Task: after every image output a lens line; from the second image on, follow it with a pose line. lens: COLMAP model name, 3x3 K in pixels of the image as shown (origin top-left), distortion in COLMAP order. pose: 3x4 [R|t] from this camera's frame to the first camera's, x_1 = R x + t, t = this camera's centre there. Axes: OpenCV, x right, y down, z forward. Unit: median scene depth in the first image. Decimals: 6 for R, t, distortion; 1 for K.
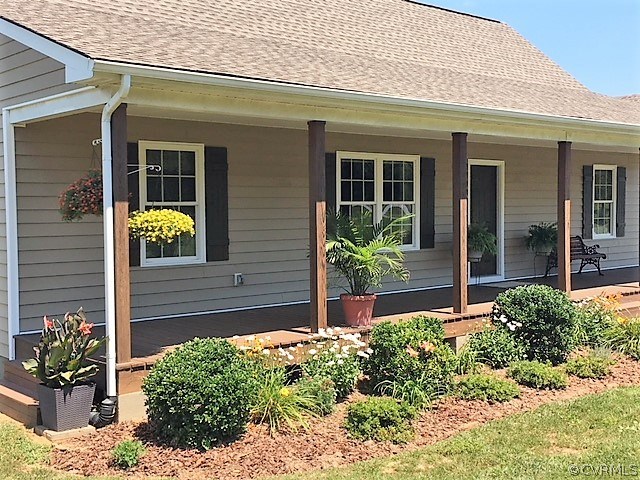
lens RADIAL K [[809.4, 0, 320.0], [0, 809.4, 240.2], [0, 0, 1]] dist [0.008647, 0.000000]
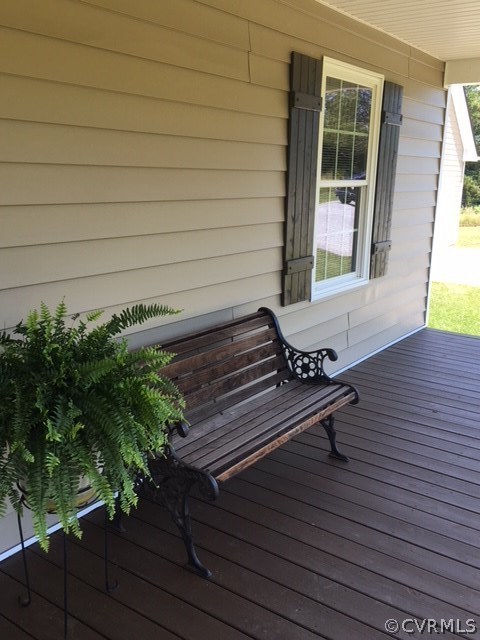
lens RADIAL K [[617.6, 0, 239.8], [0, 617.6, 319.8], [0, 0, 1]] dist [-0.000449, 0.000000]
pose [[0.973241, -0.023063, 0.228625, 0.253115], [-0.021118, 0.981762, 0.188936, -0.040163], [-0.228813, -0.188708, 0.955005, 0.771579]]
